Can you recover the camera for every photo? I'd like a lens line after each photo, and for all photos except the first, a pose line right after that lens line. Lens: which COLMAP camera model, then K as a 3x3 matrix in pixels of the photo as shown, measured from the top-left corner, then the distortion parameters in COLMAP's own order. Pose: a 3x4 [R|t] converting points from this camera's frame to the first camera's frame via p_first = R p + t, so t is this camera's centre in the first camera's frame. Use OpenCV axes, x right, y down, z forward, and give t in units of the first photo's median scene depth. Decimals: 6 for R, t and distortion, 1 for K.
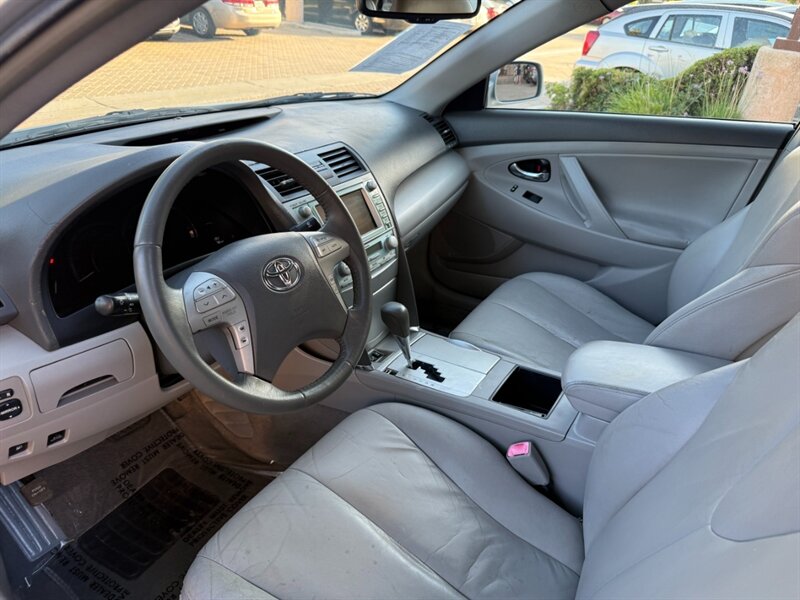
lens RADIAL K [[571.3, 0, 400.0], [0, 571.3, 300.0], [0, 0, 1]] dist [0.003749, -0.012887]
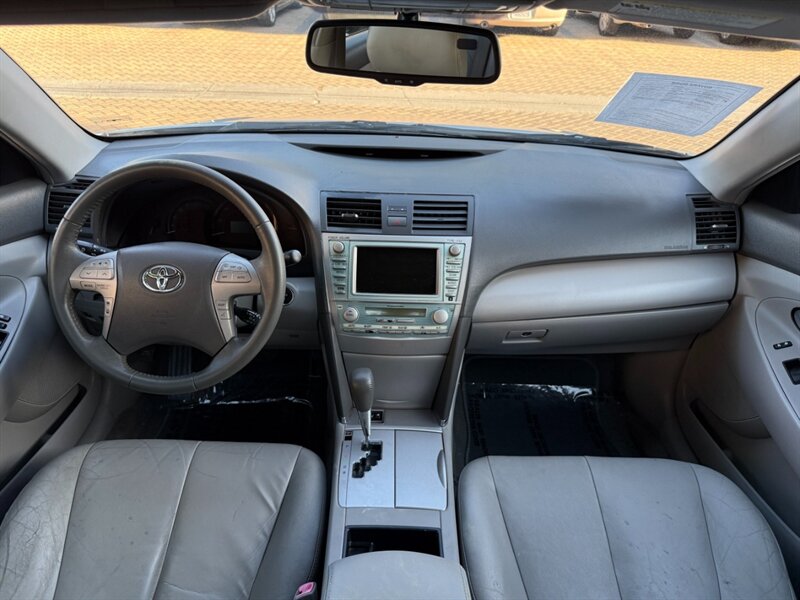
lens RADIAL K [[580.4, 0, 400.0], [0, 580.4, 300.0], [0, 0, 1]] dist [0.006819, -0.018877]
pose [[0.520551, 0.400213, -0.754226, 0.530415], [-0.398662, 0.895069, 0.199800, -0.242166], [0.755047, 0.196675, 0.625478, 0.345424]]
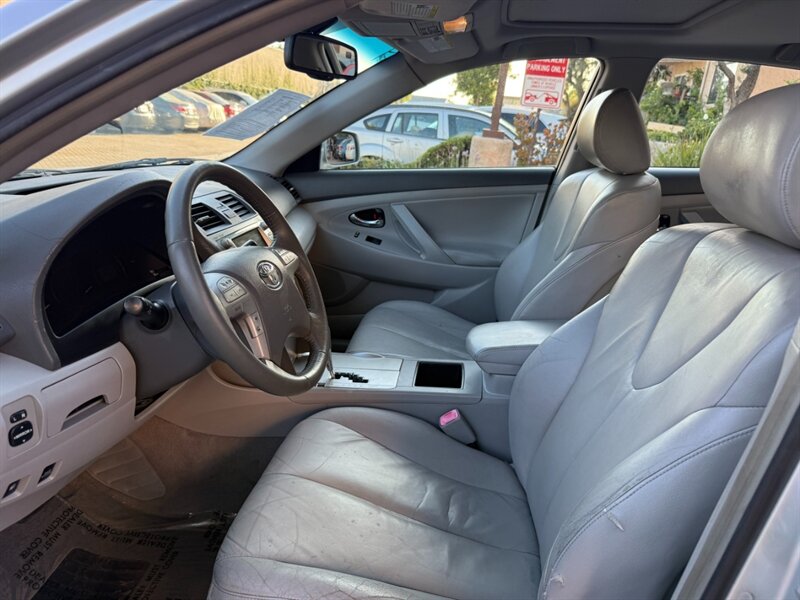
lens RADIAL K [[571.3, 0, 400.0], [0, 571.3, 300.0], [0, 0, 1]] dist [0.003749, -0.012887]
pose [[0.907666, -0.116055, 0.403328, -0.239917], [0.176708, 0.977351, -0.116445, 0.099813], [-0.380679, 0.176964, 0.907616, -0.065002]]
